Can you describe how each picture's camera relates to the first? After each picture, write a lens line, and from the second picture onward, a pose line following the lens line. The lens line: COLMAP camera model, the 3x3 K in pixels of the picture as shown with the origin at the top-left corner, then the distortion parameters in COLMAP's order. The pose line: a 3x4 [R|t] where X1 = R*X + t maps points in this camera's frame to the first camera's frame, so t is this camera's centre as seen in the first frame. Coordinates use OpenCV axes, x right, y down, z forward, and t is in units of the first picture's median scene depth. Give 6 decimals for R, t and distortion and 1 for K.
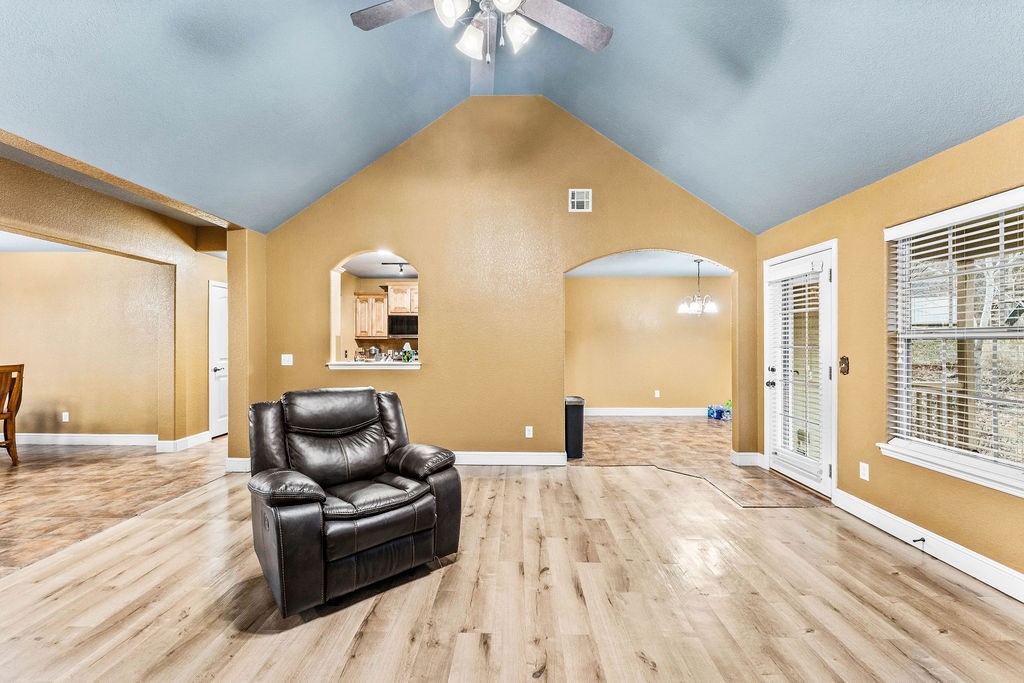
lens RADIAL K [[420.2, 0, 510.9], [0, 420.2, 343.5], [0, 0, 1]] dist [-0.003440, -0.000092]
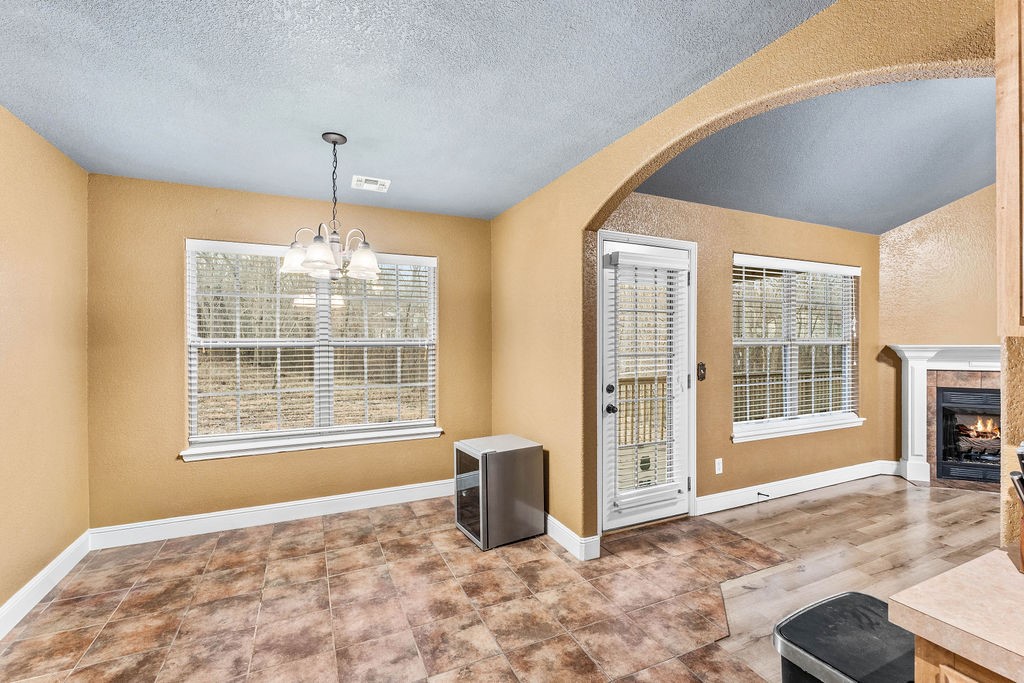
lens RADIAL K [[444.7, 0, 513.6], [0, 444.7, 337.0], [0, 0, 1]] dist [0.002409, 0.000185]
pose [[-0.445848, 0.002195, 0.895106, 0.033472], [-0.001708, 0.999993, -0.003303, -0.024805], [-0.895107, -0.003001, -0.445842, 1.740302]]
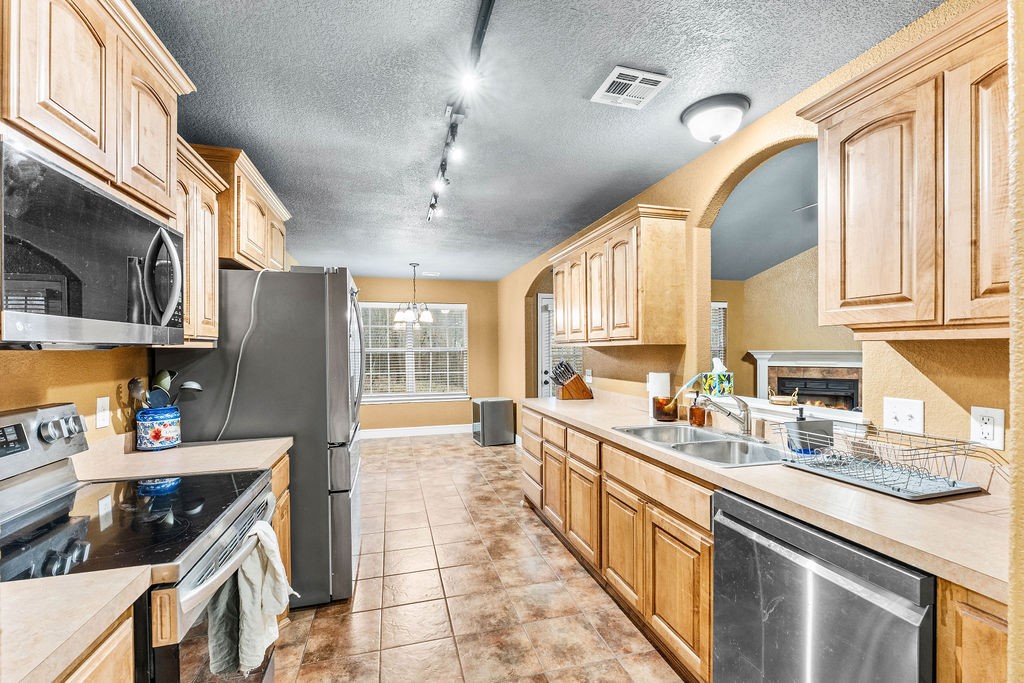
lens RADIAL K [[444.7, 0, 515.0], [0, 444.7, 350.4], [0, 0, 1]] dist [0.002409, 0.000185]
pose [[-0.292854, -0.003830, 0.956149, -0.906662], [0.002178, 0.999987, 0.004673, -0.021240], [-0.956155, 0.003451, -0.292842, 1.808994]]
